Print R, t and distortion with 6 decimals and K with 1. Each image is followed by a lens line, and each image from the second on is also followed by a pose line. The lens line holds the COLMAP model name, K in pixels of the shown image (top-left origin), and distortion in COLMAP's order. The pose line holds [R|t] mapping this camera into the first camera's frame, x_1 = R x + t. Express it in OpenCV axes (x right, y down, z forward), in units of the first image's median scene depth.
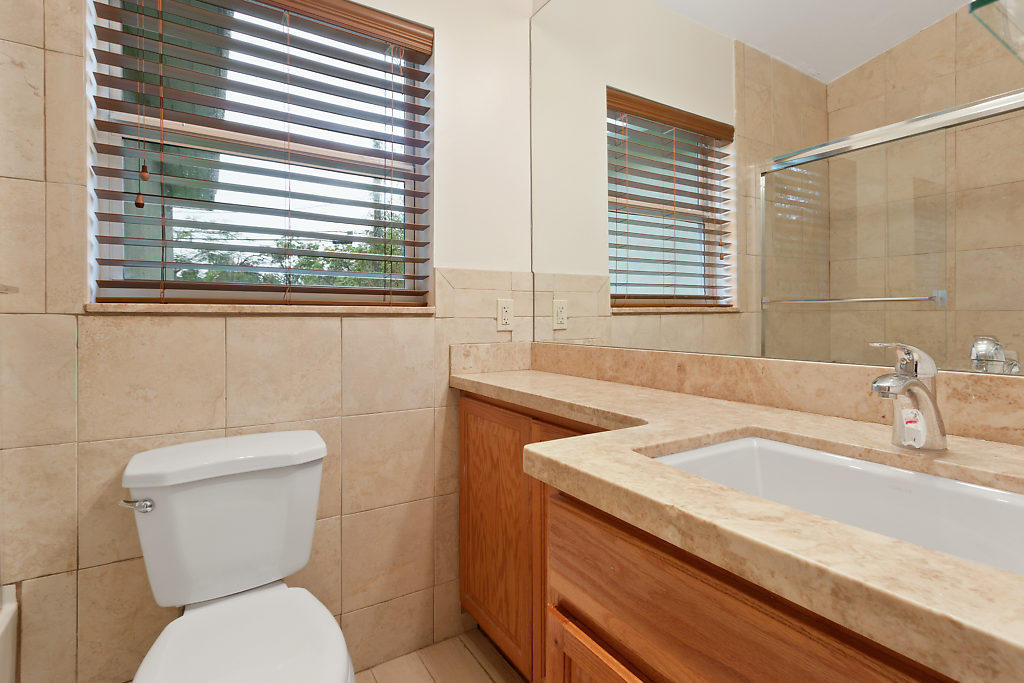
lens RADIAL K [[487.4, 0, 511.6], [0, 487.4, 321.5], [0, 0, 1]] dist [0.001597, 0.000817]
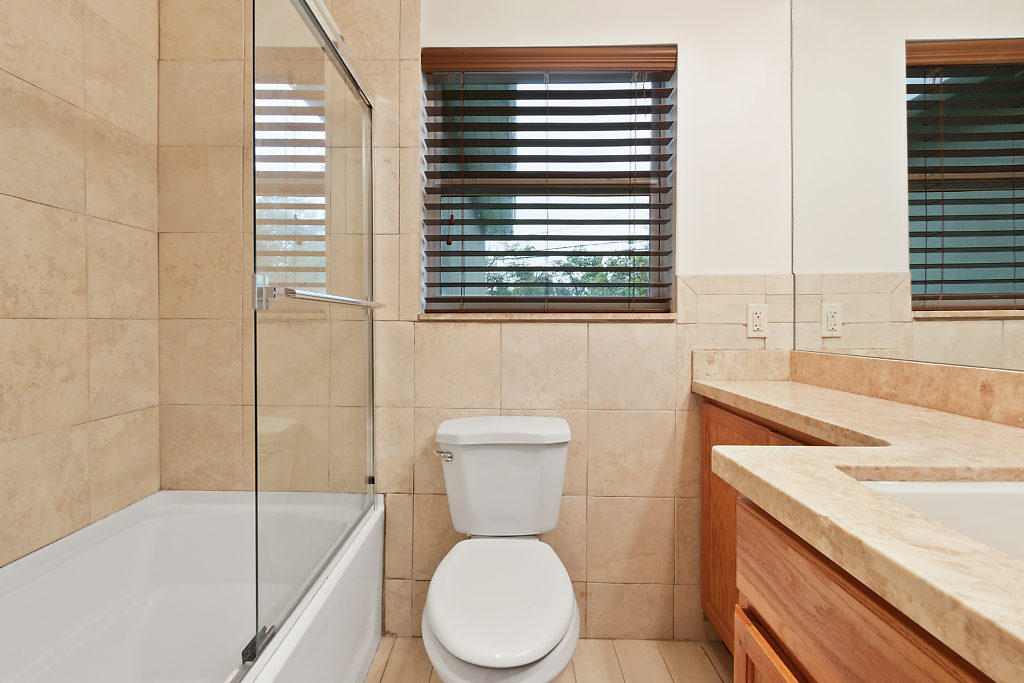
lens RADIAL K [[487.4, 0, 511.6], [0, 487.4, 321.5], [0, 0, 1]] dist [0.001597, 0.000817]
pose [[0.838504, -0.001966, -0.544892, 0.134063], [-0.004734, 0.999929, -0.010893, 0.000589], [0.544875, 0.011713, 0.838435, -0.066418]]
